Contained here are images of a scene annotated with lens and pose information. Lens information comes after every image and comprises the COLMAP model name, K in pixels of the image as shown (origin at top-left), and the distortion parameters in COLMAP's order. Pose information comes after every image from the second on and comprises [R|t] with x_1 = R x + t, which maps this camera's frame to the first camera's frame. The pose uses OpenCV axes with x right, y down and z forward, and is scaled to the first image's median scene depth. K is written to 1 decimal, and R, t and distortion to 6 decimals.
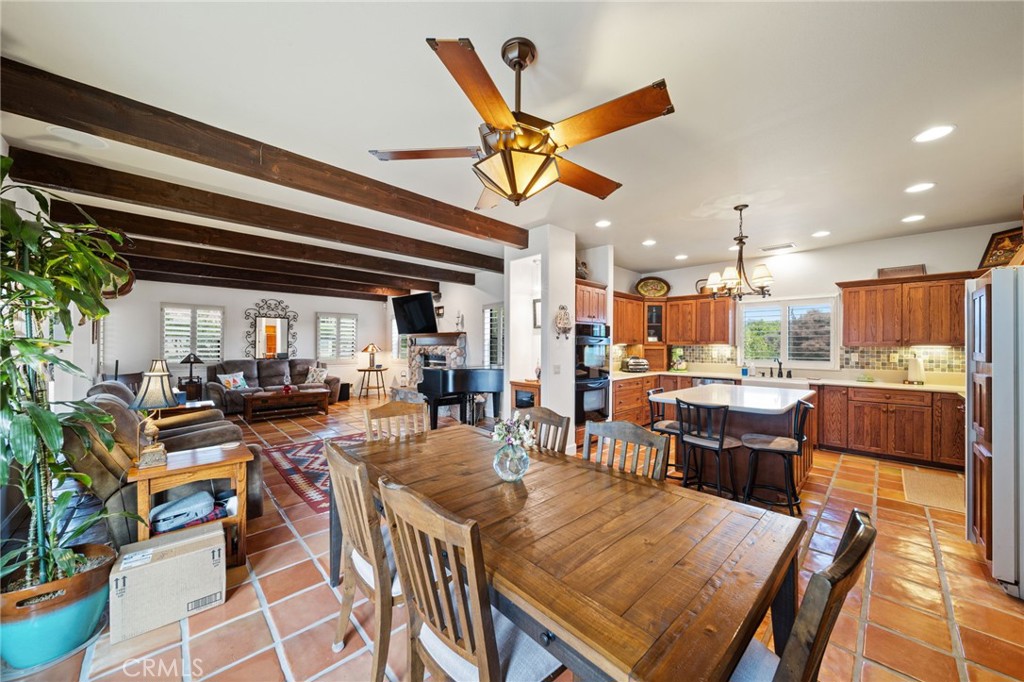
lens RADIAL K [[359.1, 0, 511.8], [0, 359.1, 344.3], [0, 0, 1]] dist [-0.002590, -0.000904]
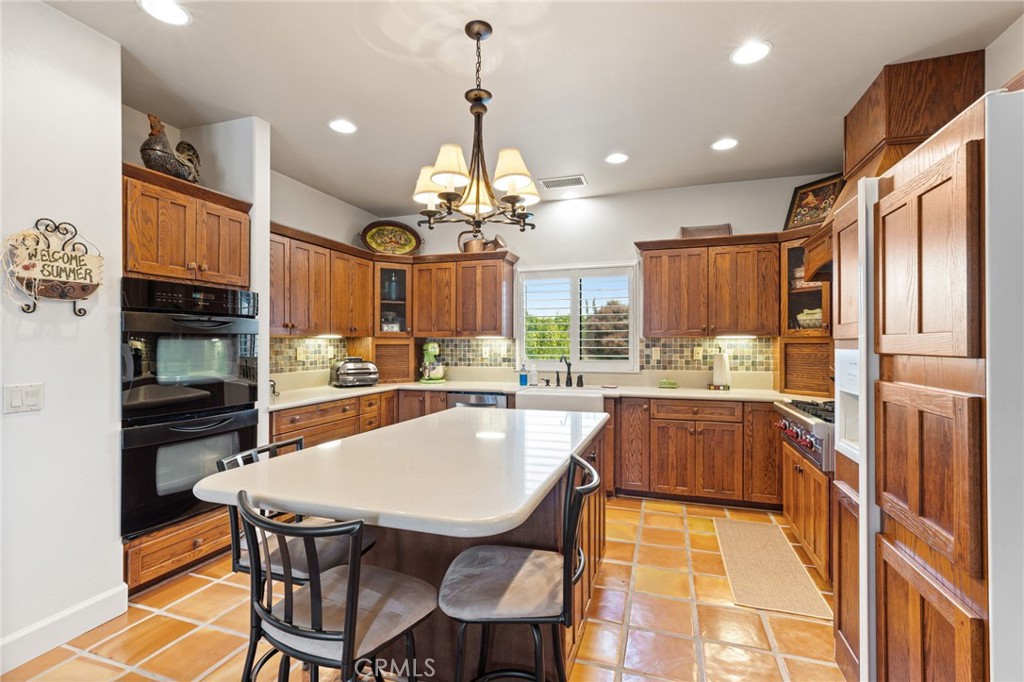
lens RADIAL K [[459.2, 0, 512.3], [0, 459.2, 342.1], [0, 0, 1]] dist [-0.002026, 0.000093]
pose [[0.886842, -0.002699, 0.462065, 0.309191], [0.003771, 0.999992, -0.001396, 0.015053], [-0.462058, 0.002980, 0.886845, 0.350250]]
